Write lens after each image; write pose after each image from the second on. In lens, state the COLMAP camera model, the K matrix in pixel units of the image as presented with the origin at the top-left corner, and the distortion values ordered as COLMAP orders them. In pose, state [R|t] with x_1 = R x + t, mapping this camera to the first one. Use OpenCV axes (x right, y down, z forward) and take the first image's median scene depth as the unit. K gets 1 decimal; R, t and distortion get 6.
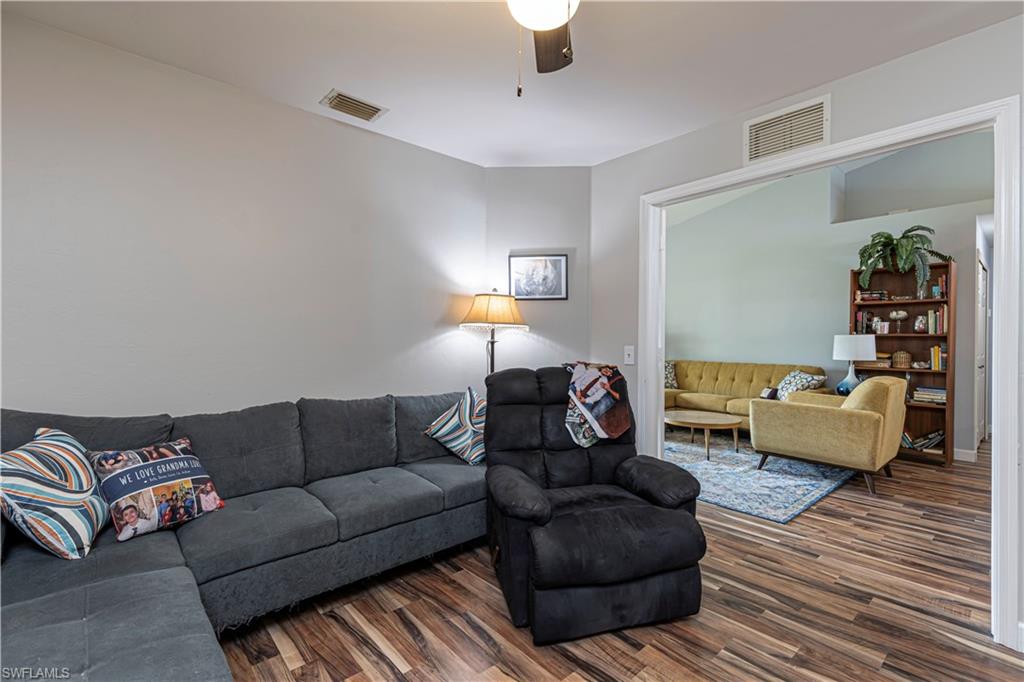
lens RADIAL K [[456.1, 0, 512.4], [0, 456.1, 344.6], [0, 0, 1]] dist [0.004992, -0.000116]
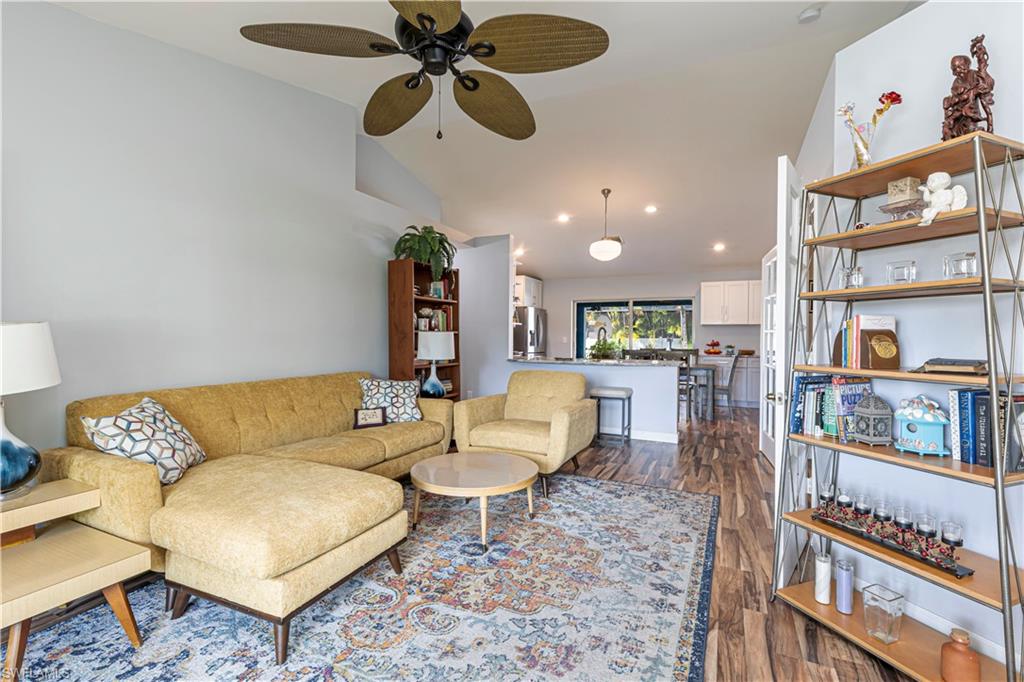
lens RADIAL K [[456.1, 0, 518.1], [0, 456.1, 340.9], [0, 0, 1]] dist [0.004992, -0.000116]
pose [[-0.410825, -0.017309, 0.911550, -0.310999], [0.003561, 0.999782, 0.020589, -0.041833], [-0.911707, 0.011704, -0.410673, 2.347817]]
